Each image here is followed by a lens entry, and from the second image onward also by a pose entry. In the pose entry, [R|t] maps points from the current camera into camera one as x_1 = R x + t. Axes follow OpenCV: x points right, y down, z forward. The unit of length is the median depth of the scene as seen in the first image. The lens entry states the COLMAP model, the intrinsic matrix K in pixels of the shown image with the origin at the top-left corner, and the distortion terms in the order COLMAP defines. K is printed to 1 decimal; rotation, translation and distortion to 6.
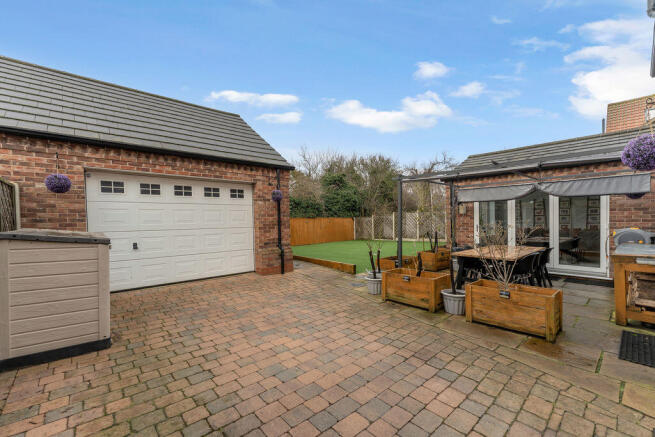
lens RADIAL K [[277.3, 0, 327.5], [0, 277.3, 218.5], [0, 0, 1]] dist [0.000756, -0.000099]
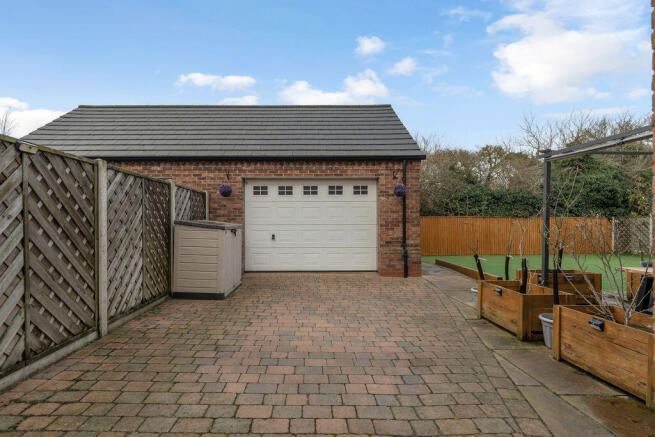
lens RADIAL K [[341.4, 0, 310.5], [0, 341.4, 217.2], [0, 0, 1]] dist [0.001407, 0.000103]
pose [[0.745524, -0.002510, -0.666475, 0.341923], [-0.003912, 0.999959, -0.008142, 0.016978], [0.666468, 0.008677, 0.745483, -0.020523]]
